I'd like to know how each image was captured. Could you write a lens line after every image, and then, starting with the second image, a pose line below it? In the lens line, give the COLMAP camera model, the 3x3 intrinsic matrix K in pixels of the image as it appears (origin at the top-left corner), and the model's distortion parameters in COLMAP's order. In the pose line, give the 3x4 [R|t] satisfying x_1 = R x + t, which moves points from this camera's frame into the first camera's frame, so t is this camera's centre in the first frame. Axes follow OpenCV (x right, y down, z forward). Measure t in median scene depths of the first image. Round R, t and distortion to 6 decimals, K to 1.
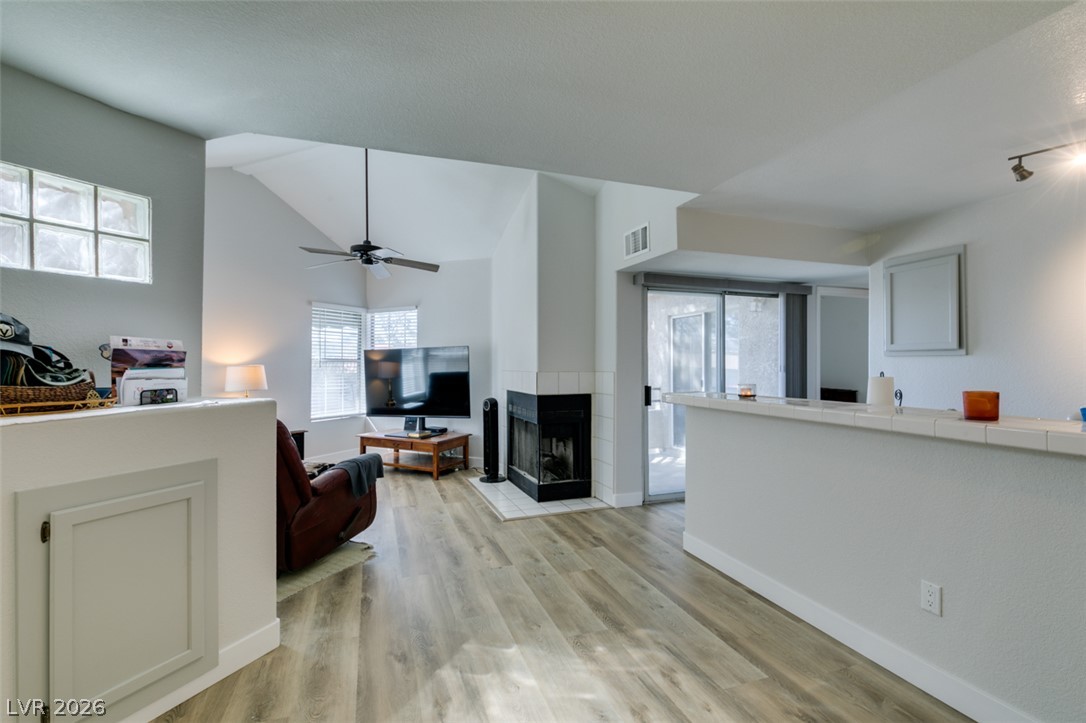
lens RADIAL K [[487.4, 0, 539.3], [0, 487.4, 361.0], [0, 0, 1]] dist [-0.000357, -0.001301]
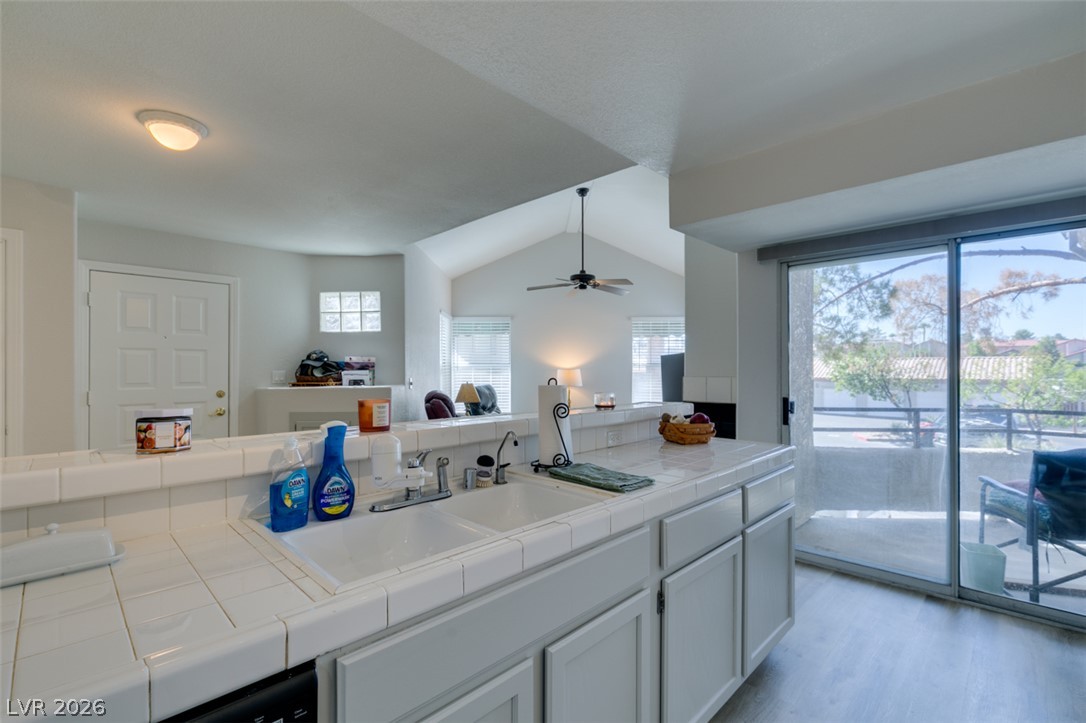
lens RADIAL K [[487.4, 0, 541.4], [0, 487.4, 362.8], [0, 0, 1]] dist [-0.000357, -0.001301]
pose [[0.440205, -0.009344, -0.897849, 0.929631], [0.006519, 0.999953, -0.007211, 0.001251], [0.897874, -0.002678, 0.440245, 0.443641]]
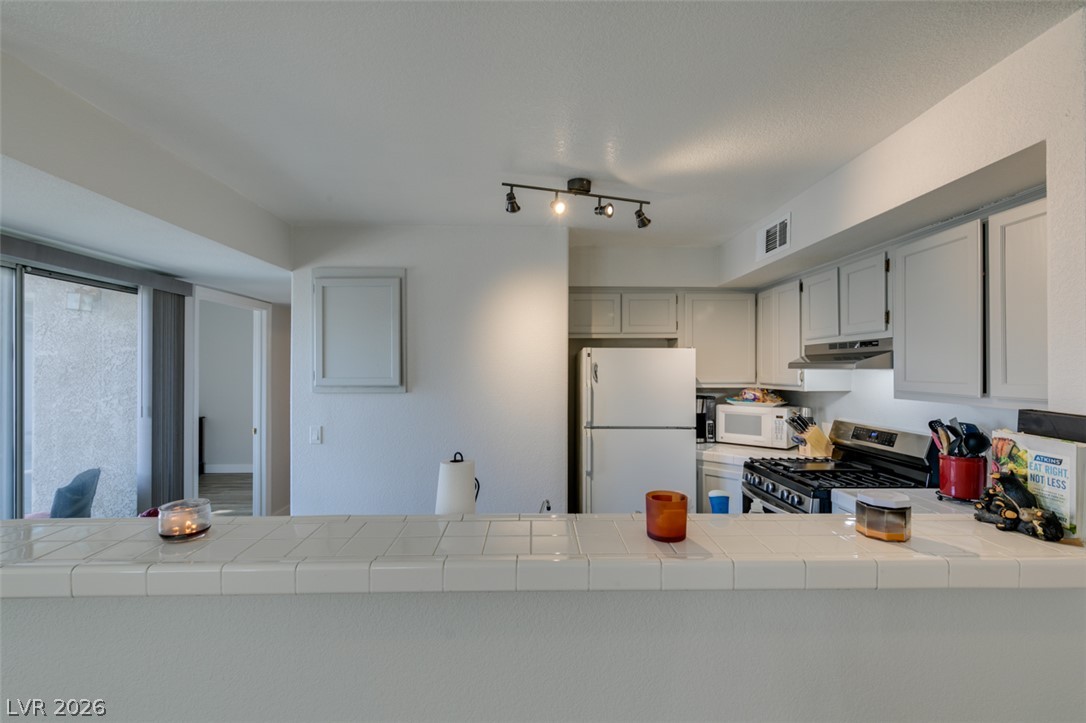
lens RADIAL K [[487.4, 0, 544.9], [0, 487.4, 366.5], [0, 0, 1]] dist [-0.000357, -0.001301]
pose [[0.309720, 0.005817, 0.950810, 0.107383], [-0.005380, 0.999976, -0.004365, -0.057380], [-0.950813, -0.003763, 0.309744, 0.479297]]
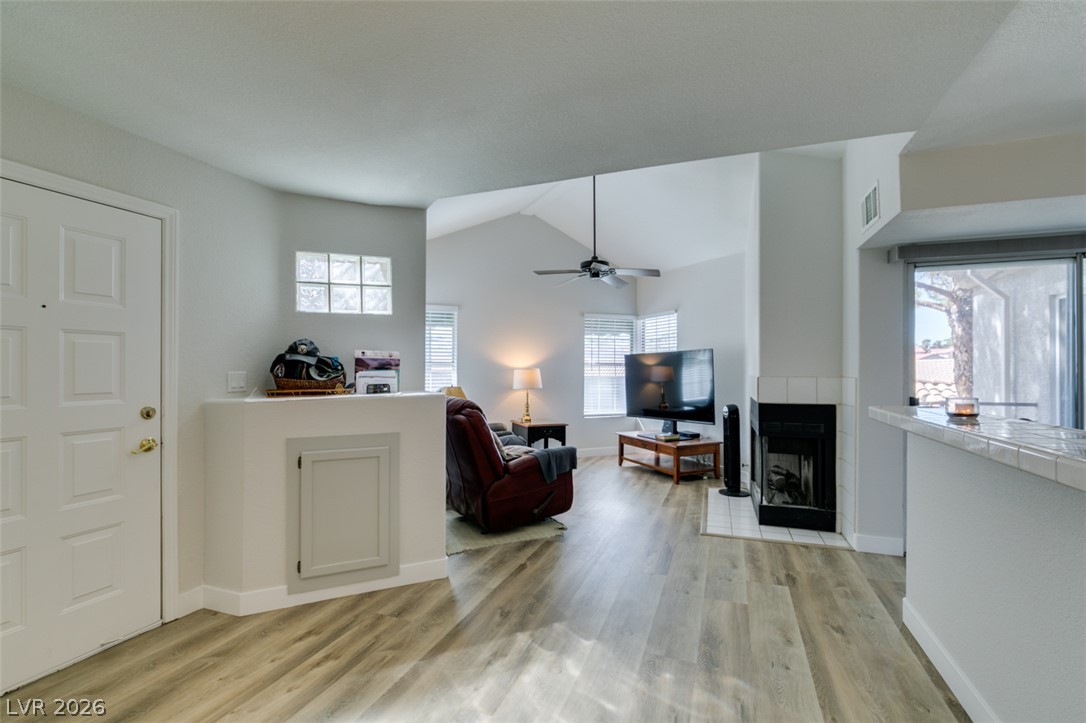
lens RADIAL K [[487.4, 0, 541.2], [0, 487.4, 366.4], [0, 0, 1]] dist [-0.000357, -0.001301]
pose [[0.765743, -0.001337, -0.643145, 0.341068], [0.003404, 0.999992, 0.001973, 0.000782], [0.643137, -0.003700, 0.765742, 0.089884]]
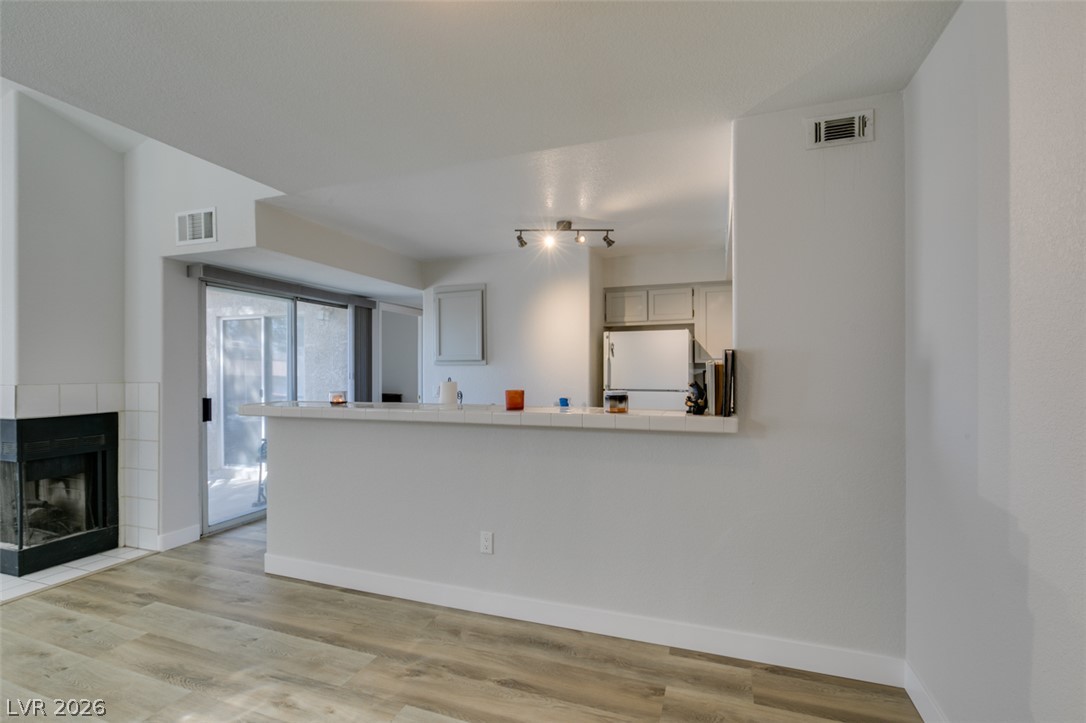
lens RADIAL K [[487.4, 0, 542.9], [0, 487.4, 370.3], [0, 0, 1]] dist [-0.000357, -0.001301]
pose [[0.633238, -0.001649, 0.773955, -0.083033], [-0.000549, 0.999997, 0.002580, 0.000052], [-0.773957, -0.002059, 0.633235, 0.008055]]
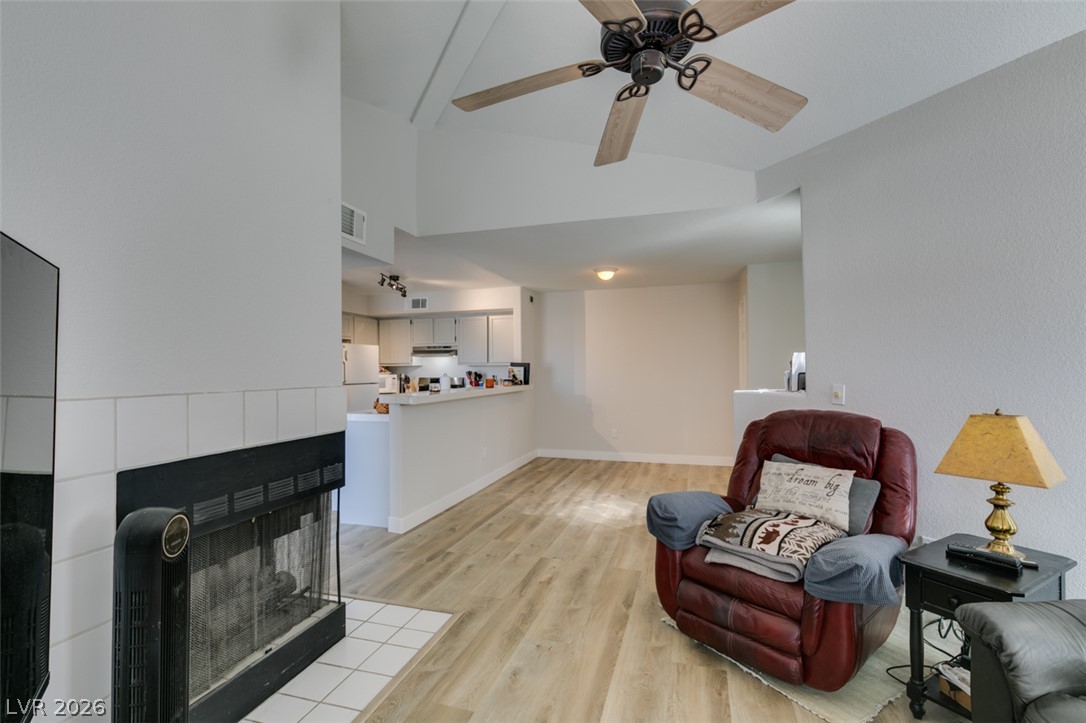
lens RADIAL K [[487.4, 0, 539.1], [0, 487.4, 363.7], [0, 0, 1]] dist [-0.000357, -0.001301]
pose [[-0.797642, 0.011867, 0.603014, -0.632192], [0.002835, 0.999869, -0.015927, 0.008510], [-0.603124, -0.010994, -0.797572, 1.677605]]
